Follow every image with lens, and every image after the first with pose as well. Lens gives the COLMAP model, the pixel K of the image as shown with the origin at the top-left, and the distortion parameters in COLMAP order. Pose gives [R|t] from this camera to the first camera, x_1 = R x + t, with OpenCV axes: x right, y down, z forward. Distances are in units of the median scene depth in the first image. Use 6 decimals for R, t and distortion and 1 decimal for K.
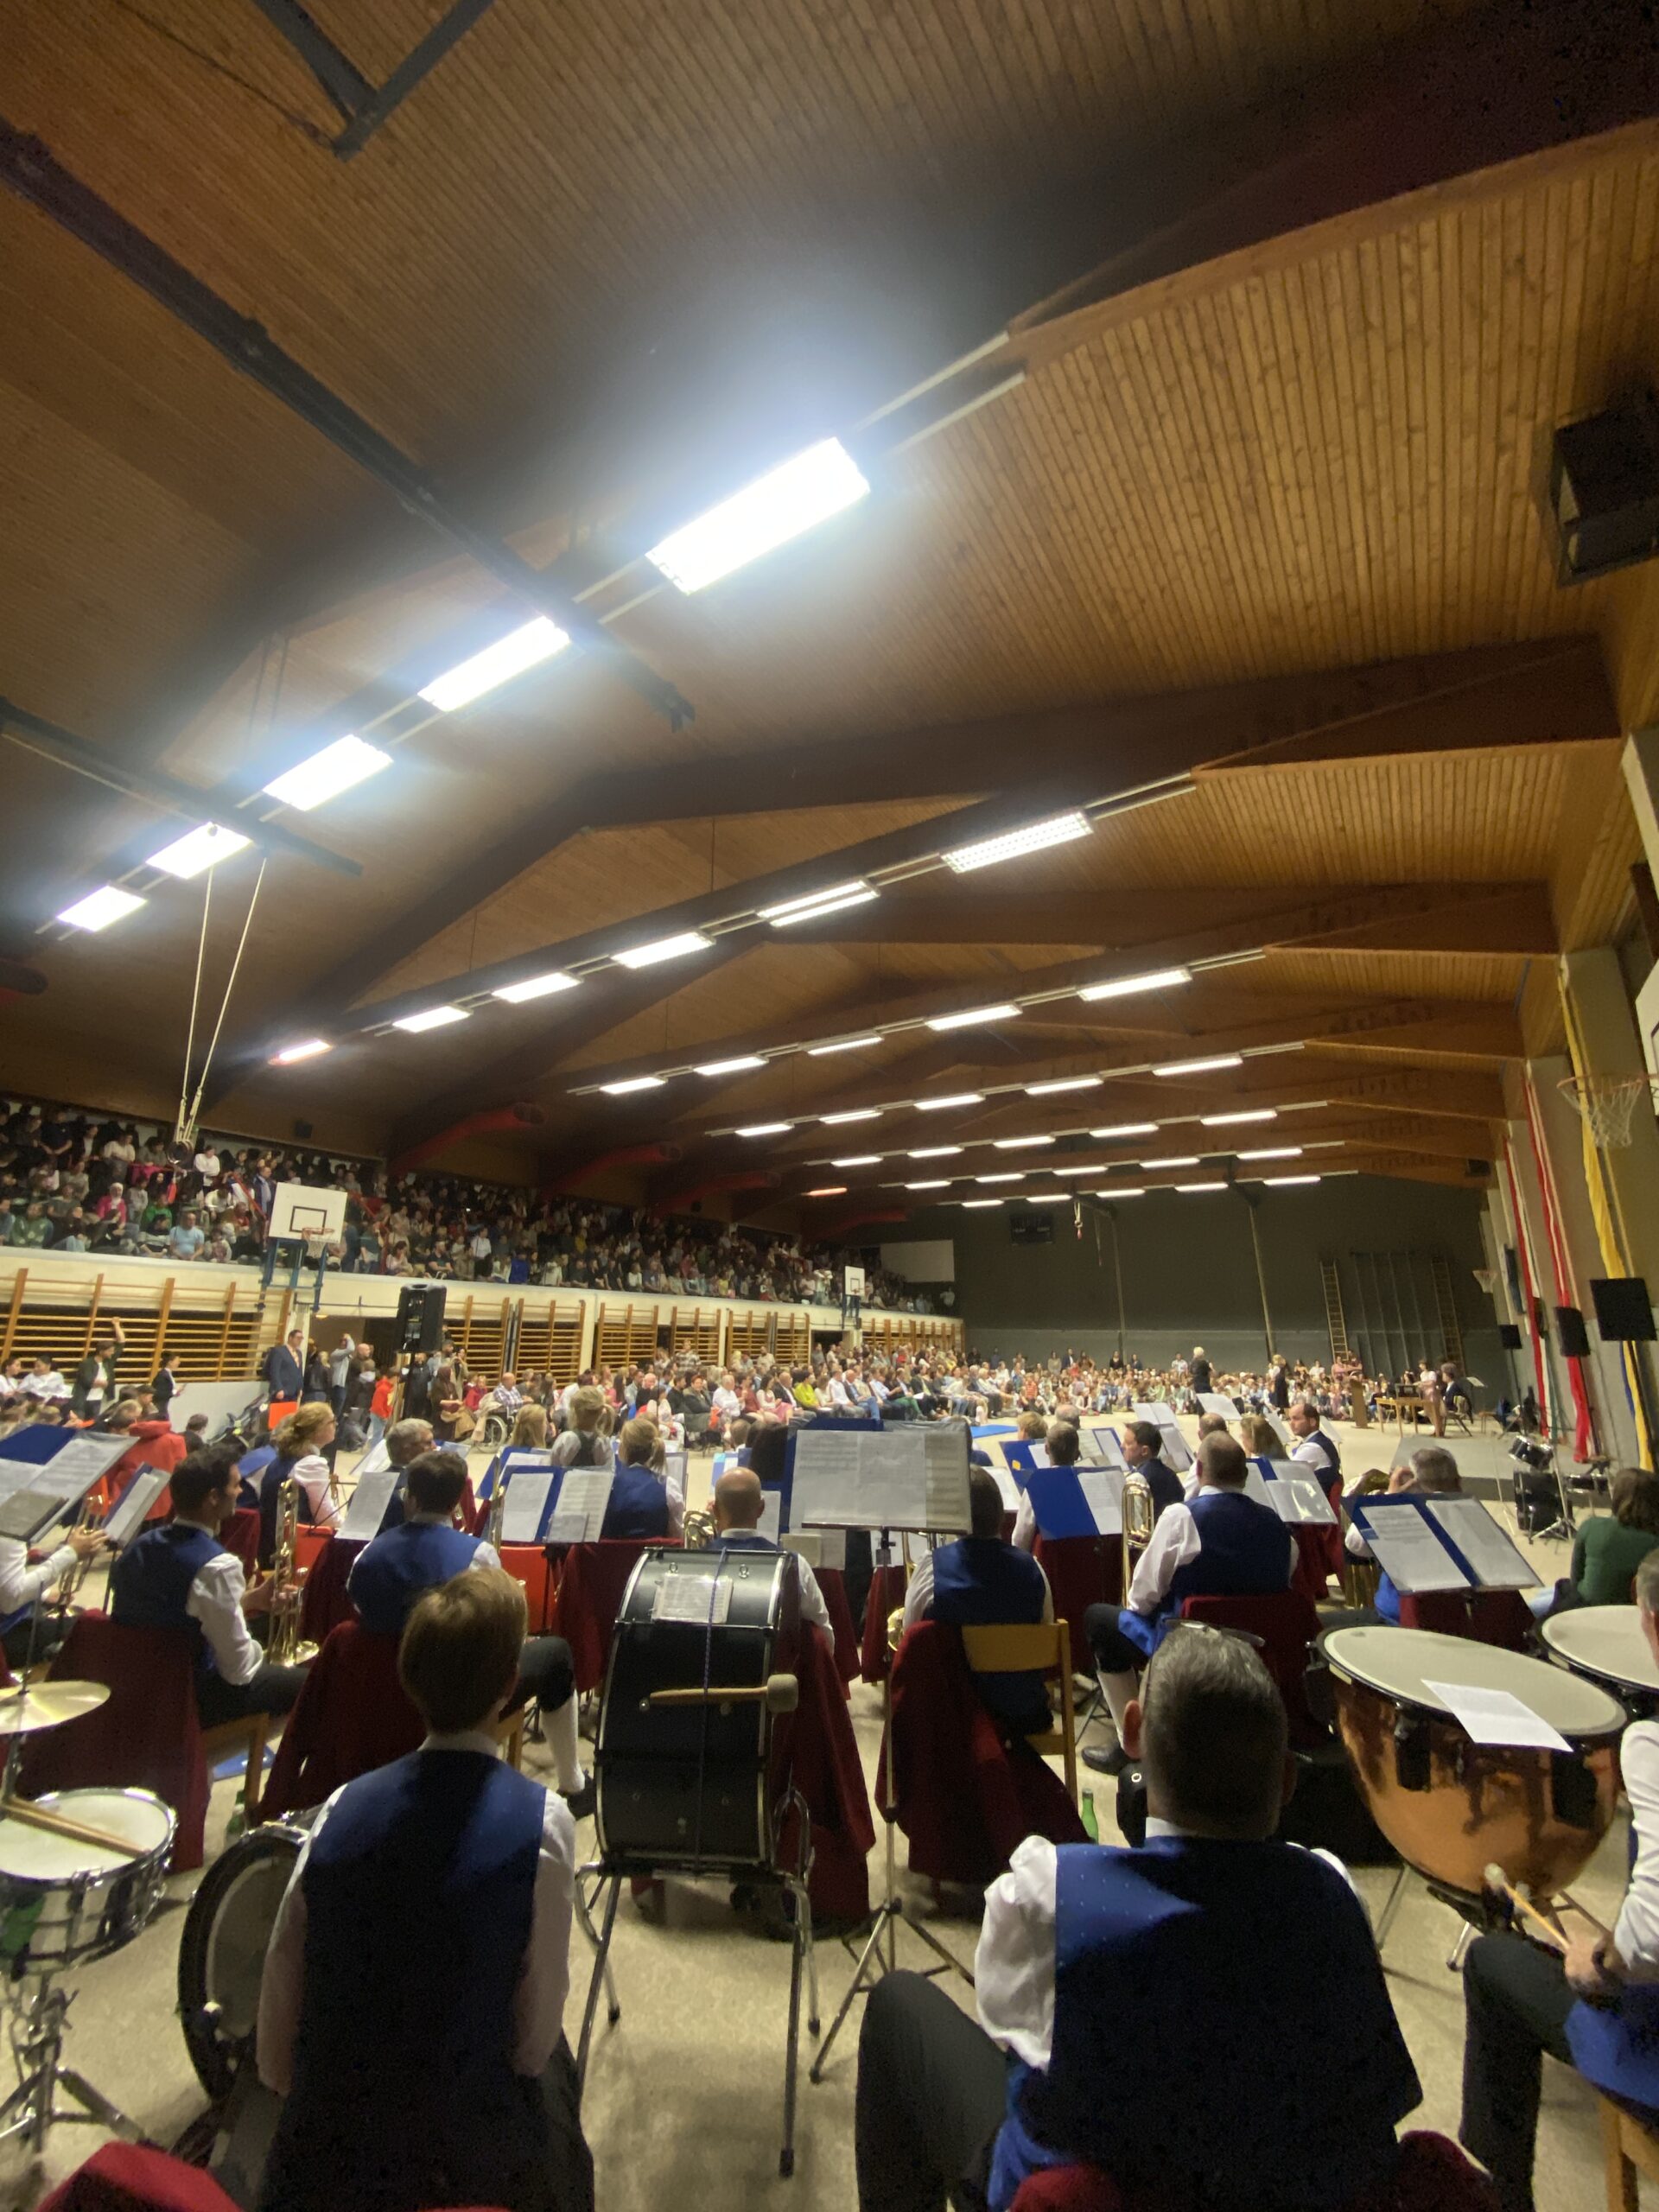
lens RADIAL K [[895.5, 0, 822.4], [0, 895.5, 1100.4], [0, 0, 1]] dist [0.000489, -0.002400]
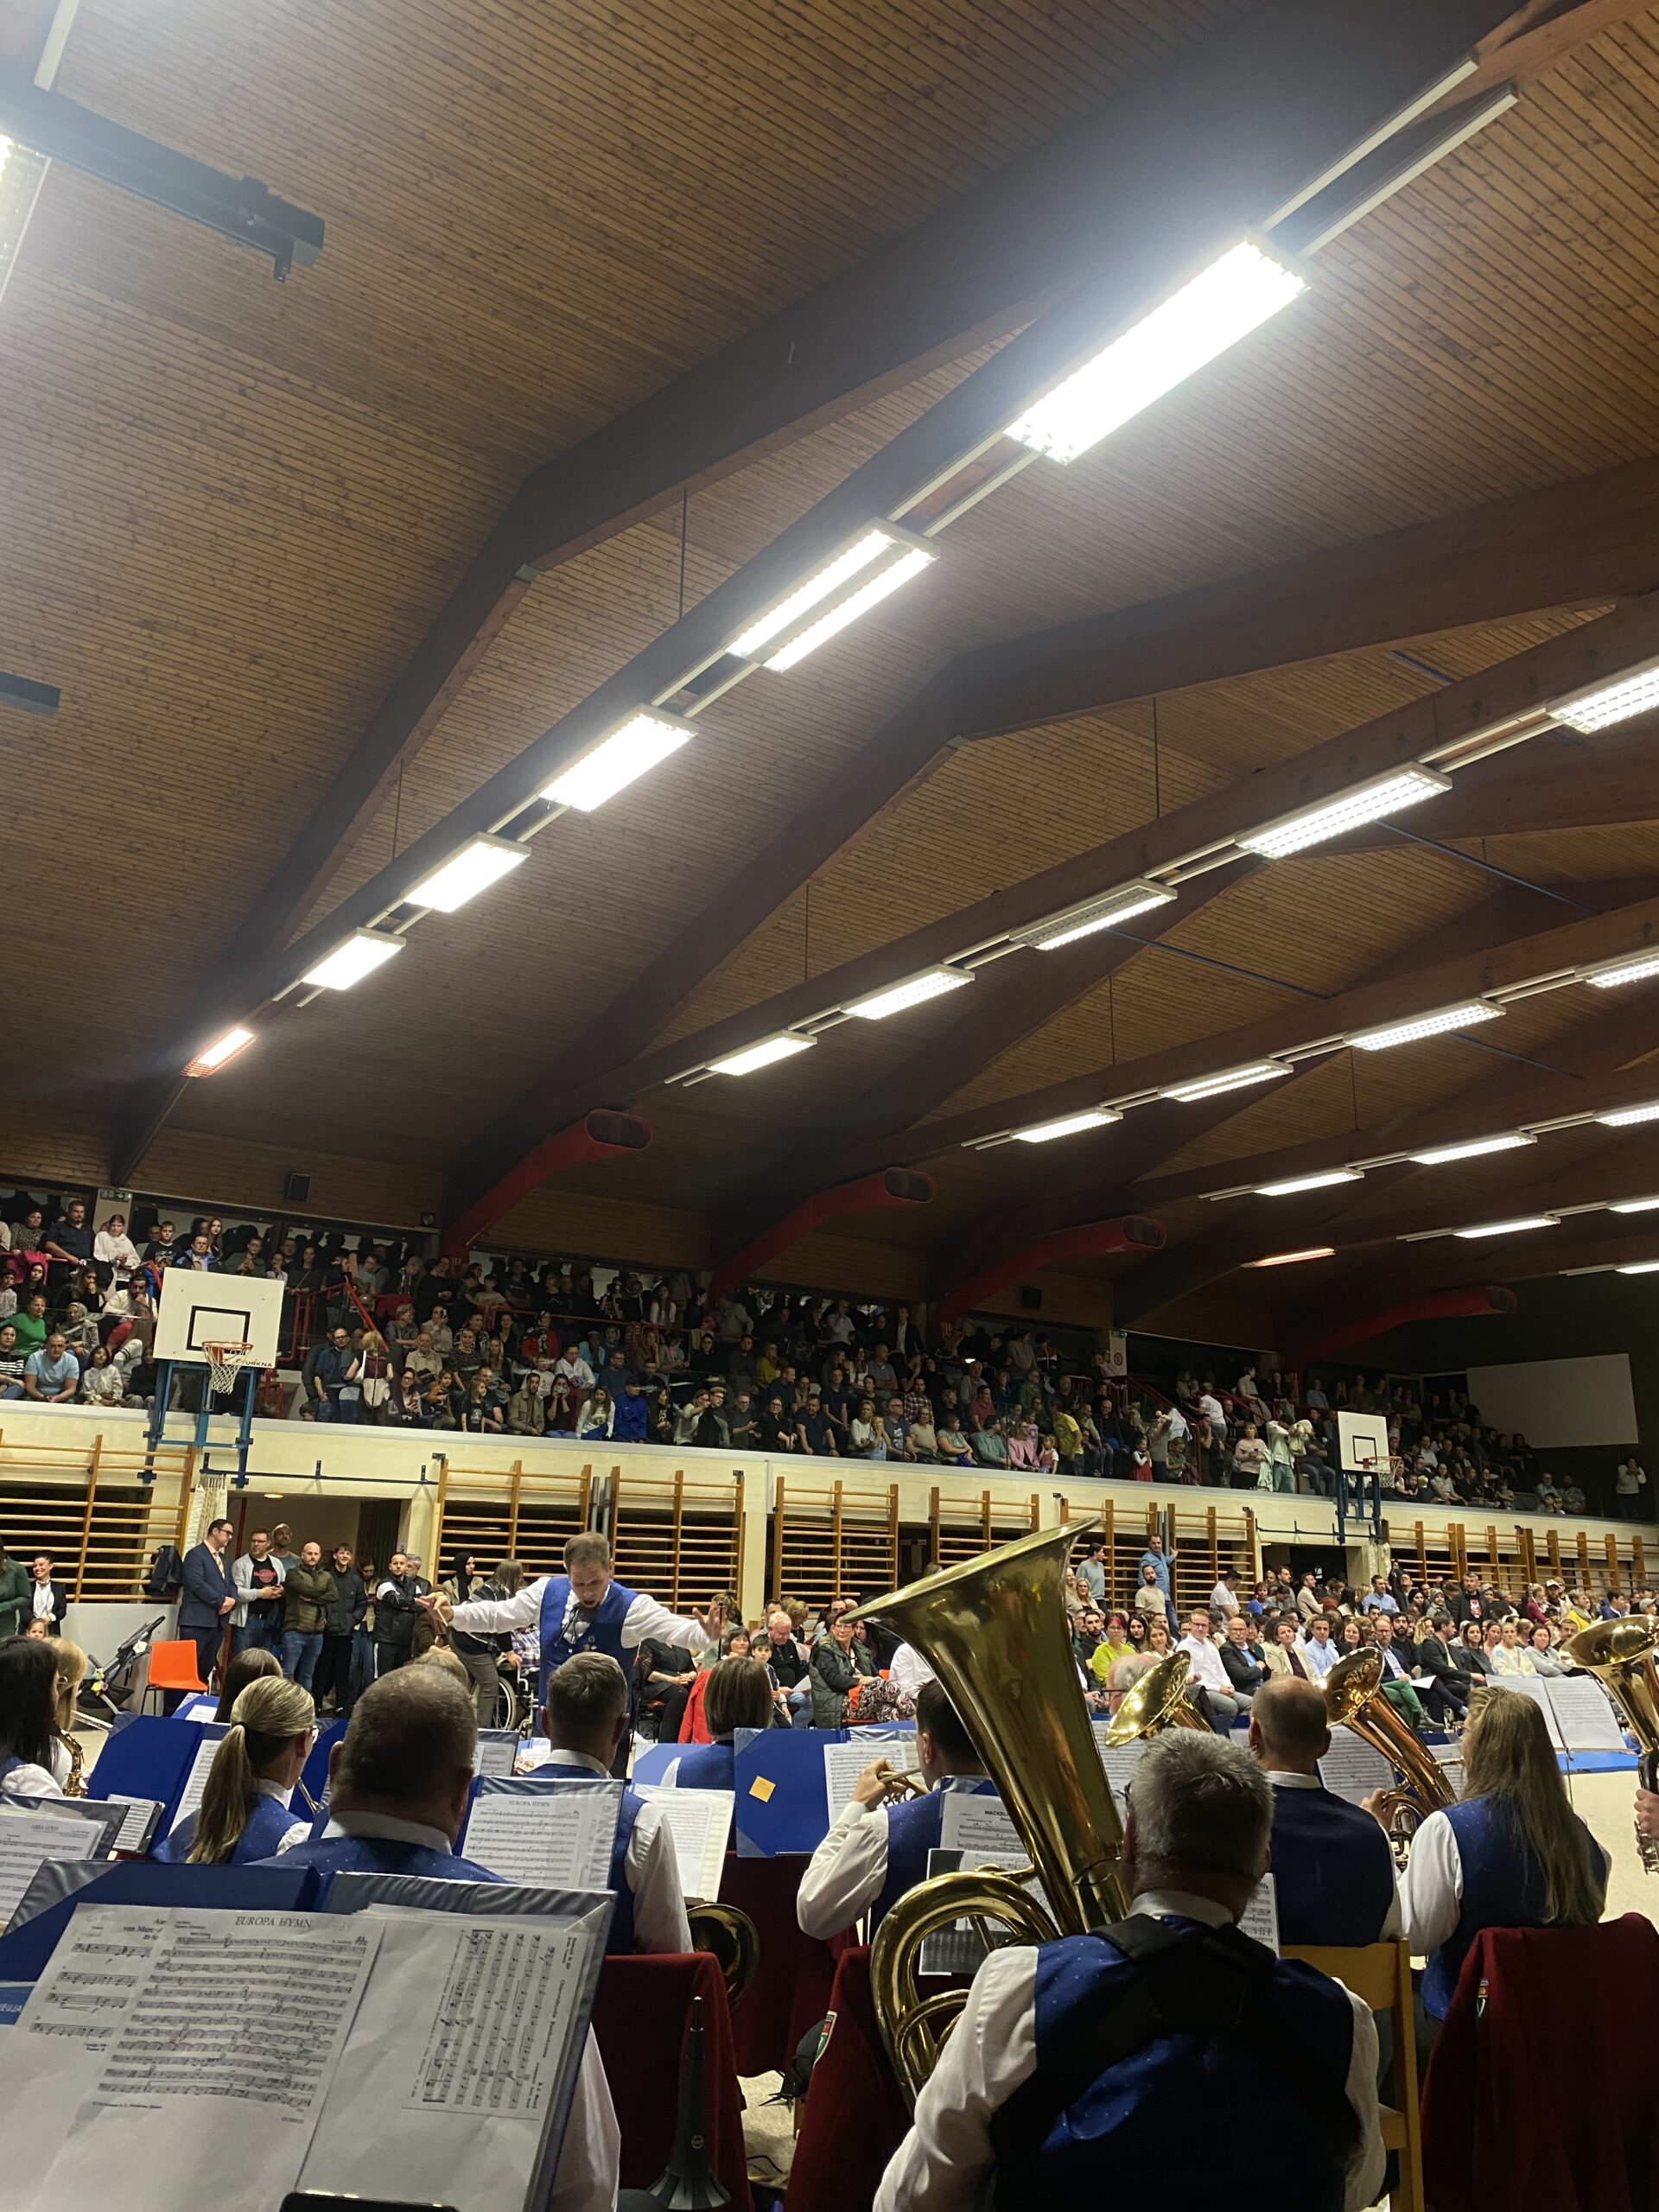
lens RADIAL K [[1672.4, 0, 812.7], [0, 1672.4, 1080.6], [0, 0, 1]] dist [0.028688, -0.034494]
pose [[0.926690, -0.088477, -0.365264, 0.225008], [0.078828, 0.996033, -0.041278, 0.052919], [0.367467, 0.009459, 0.929988, 0.132272]]
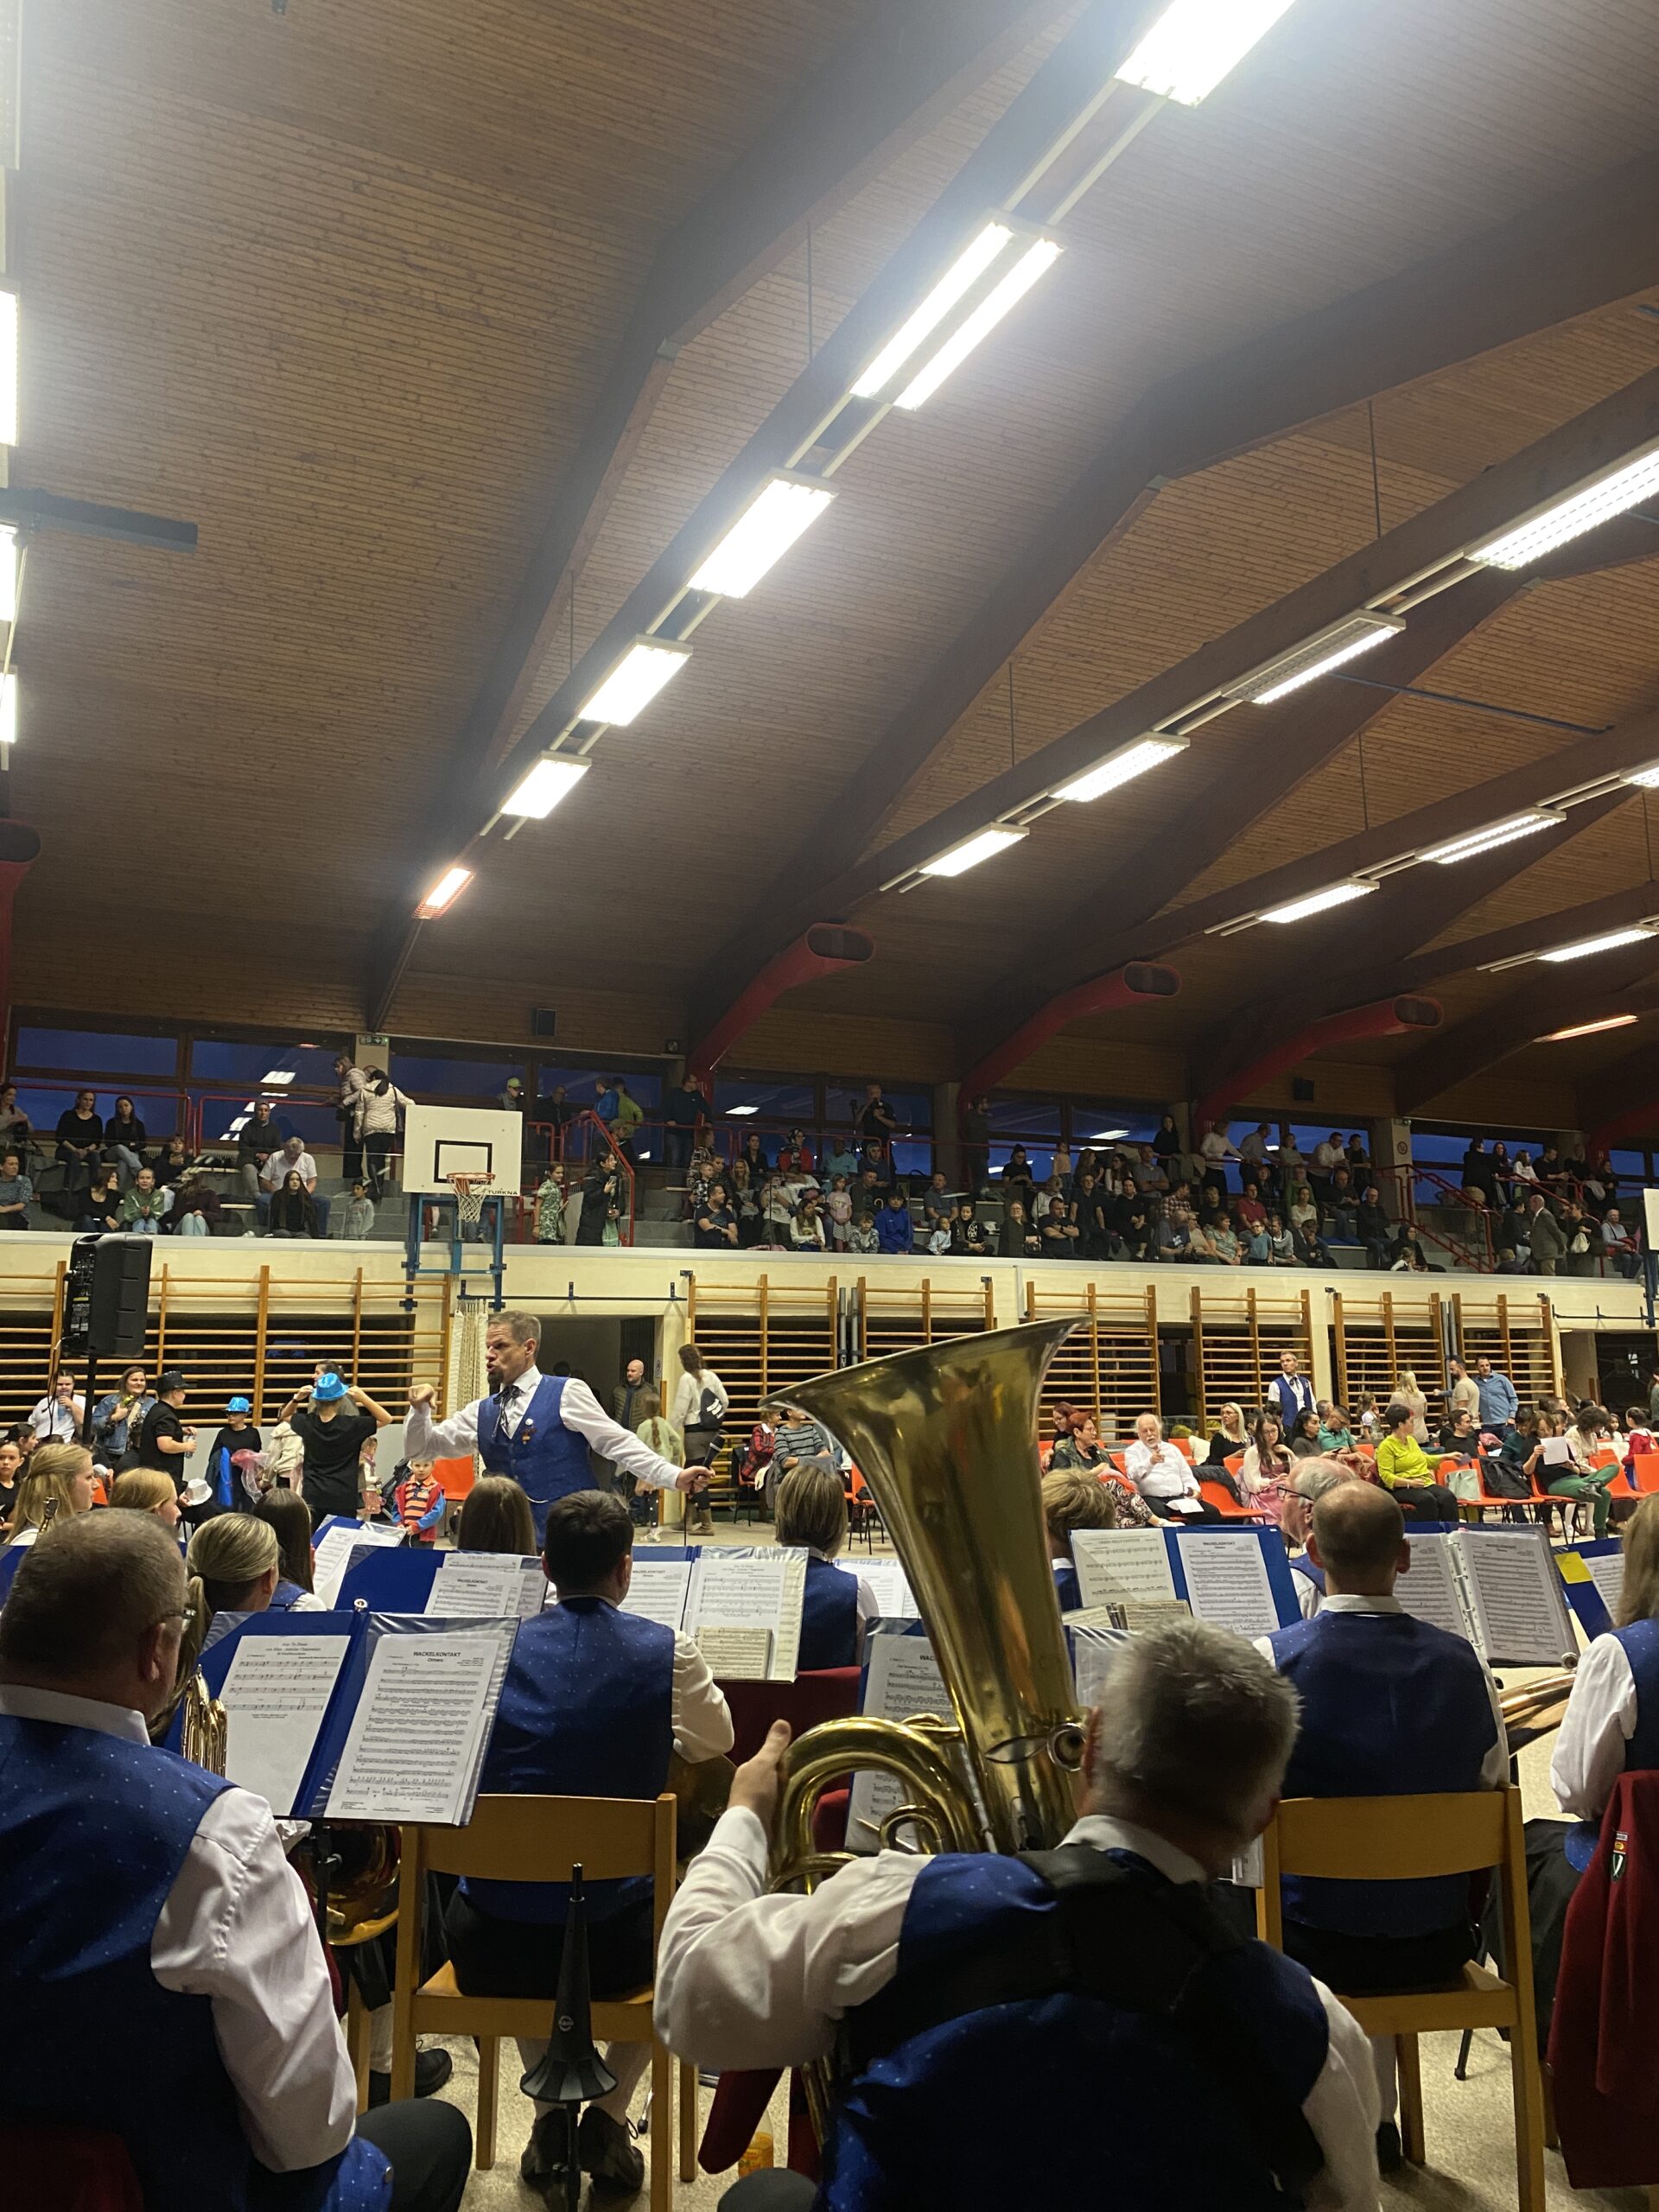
lens RADIAL K [[1672.4, 0, 821.7], [0, 1672.4, 1081.1], [0, 0, 1]] dist [0.028688, -0.034494]
pose [[0.846829, -0.101251, -0.522139, 0.249646], [0.148143, 0.987765, 0.048721, 0.068011], [0.510817, -0.118609, 0.851468, 0.189627]]
